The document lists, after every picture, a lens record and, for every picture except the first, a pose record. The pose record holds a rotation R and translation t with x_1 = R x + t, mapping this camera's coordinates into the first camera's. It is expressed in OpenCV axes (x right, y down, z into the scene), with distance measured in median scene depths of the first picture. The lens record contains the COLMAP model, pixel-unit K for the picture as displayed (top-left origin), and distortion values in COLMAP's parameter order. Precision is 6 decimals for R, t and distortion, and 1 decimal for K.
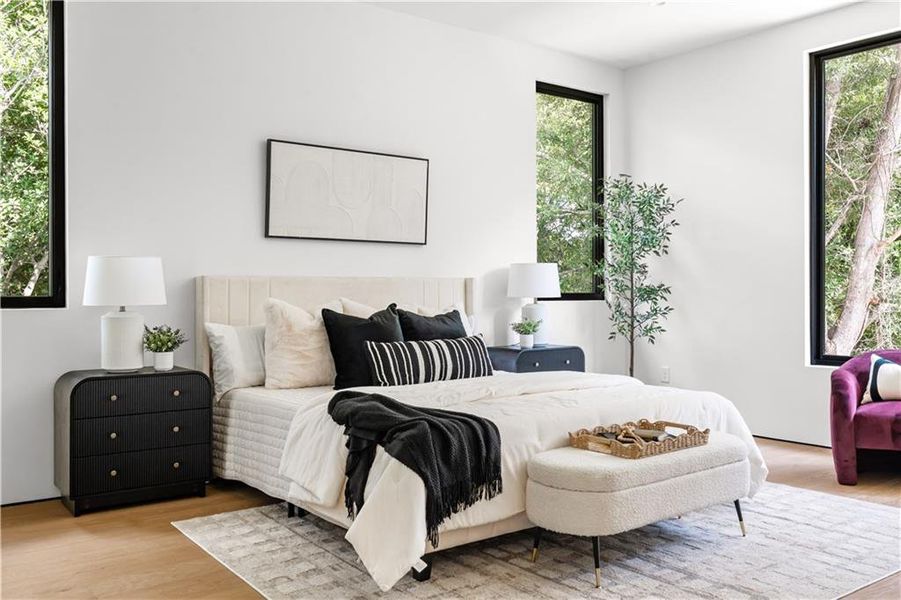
lens RADIAL K [[790.8, 0, 454.8], [0, 790.8, 283.3], [0, 0, 1]] dist [0.005676, -0.001316]
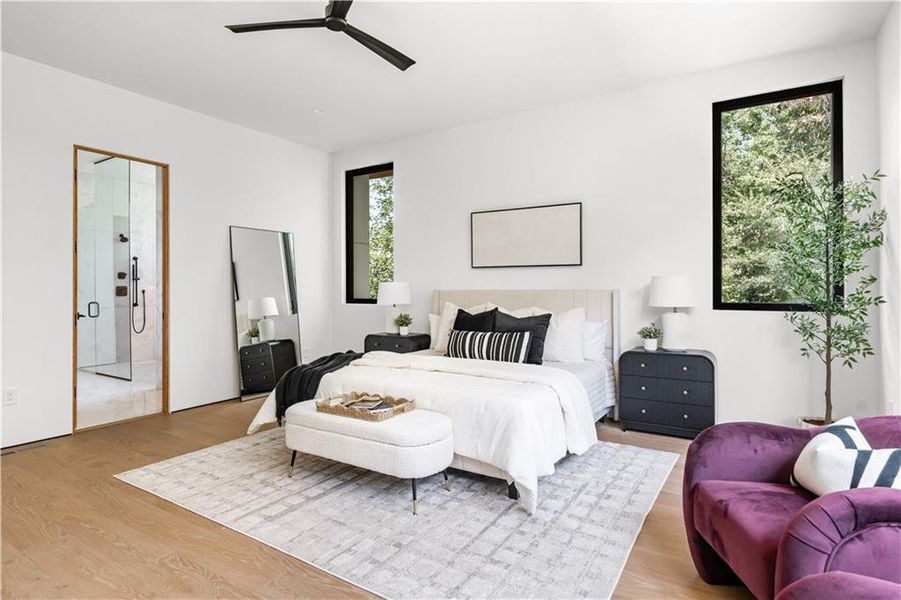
lens RADIAL K [[482.0, 0, 449.5], [0, 482.0, 290.4], [0, 0, 1]] dist [-0.005714, -0.001102]
pose [[0.349858, -0.003641, -0.936796, 0.853283], [0.002571, 0.999992, -0.002926, -0.004855], [0.936799, -0.001385, 0.349865, 0.653943]]
